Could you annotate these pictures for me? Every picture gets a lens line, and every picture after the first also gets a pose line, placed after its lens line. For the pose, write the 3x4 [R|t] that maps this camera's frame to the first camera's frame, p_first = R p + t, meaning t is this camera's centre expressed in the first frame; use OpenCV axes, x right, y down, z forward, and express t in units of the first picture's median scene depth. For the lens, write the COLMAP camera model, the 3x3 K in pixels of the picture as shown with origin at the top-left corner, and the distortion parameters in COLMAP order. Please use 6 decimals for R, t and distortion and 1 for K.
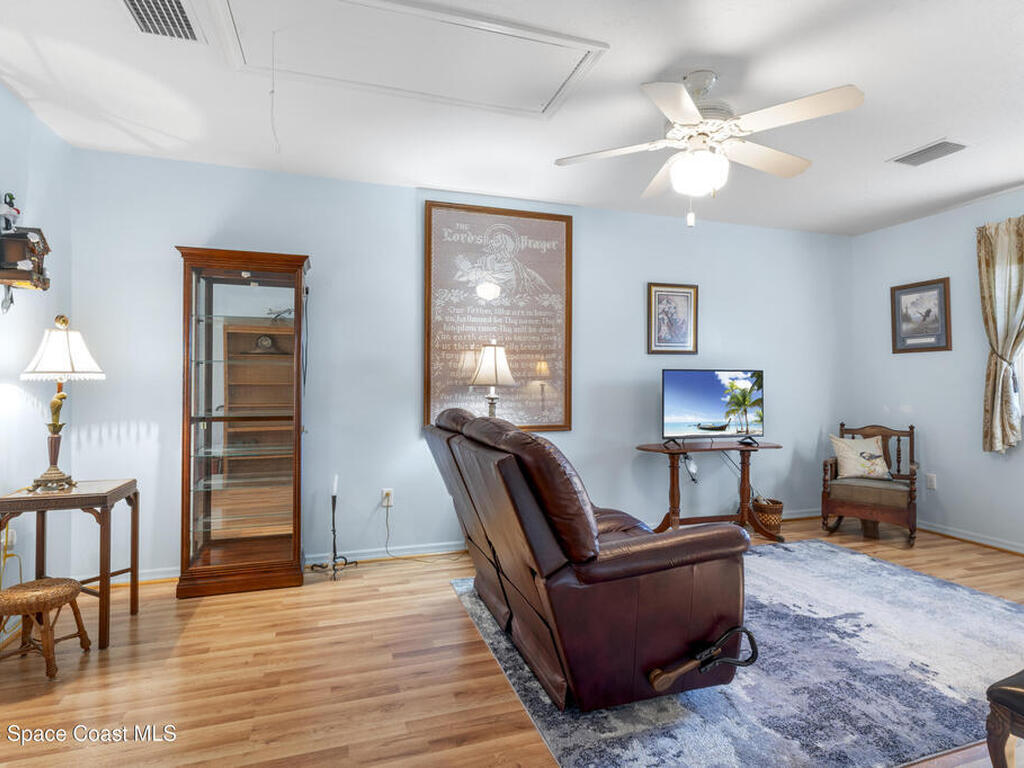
lens RADIAL K [[555.4, 0, 513.8], [0, 555.4, 369.6], [0, 0, 1]] dist [0.000678, 0.000178]
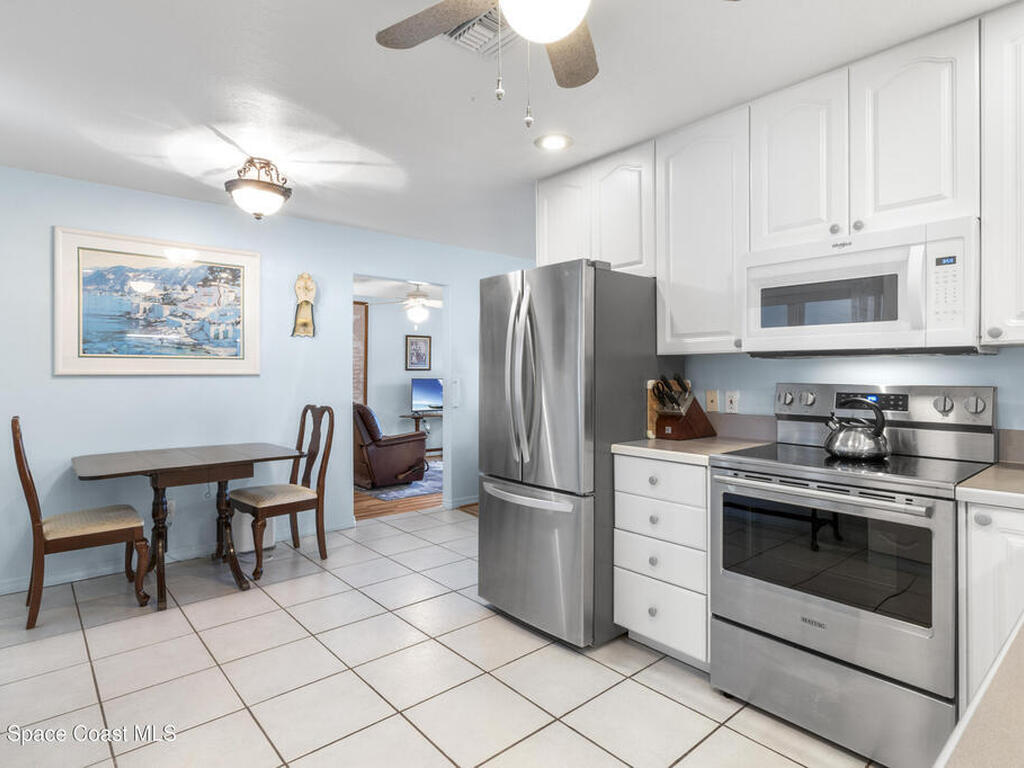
lens RADIAL K [[555.4, 0, 513.8], [0, 555.4, 369.6], [0, 0, 1]] dist [0.000678, 0.000178]
pose [[0.924042, 0.005233, 0.382255, -0.170121], [-0.010048, 0.999893, 0.010603, -0.058467], [-0.382159, -0.013639, 0.923996, -1.033967]]
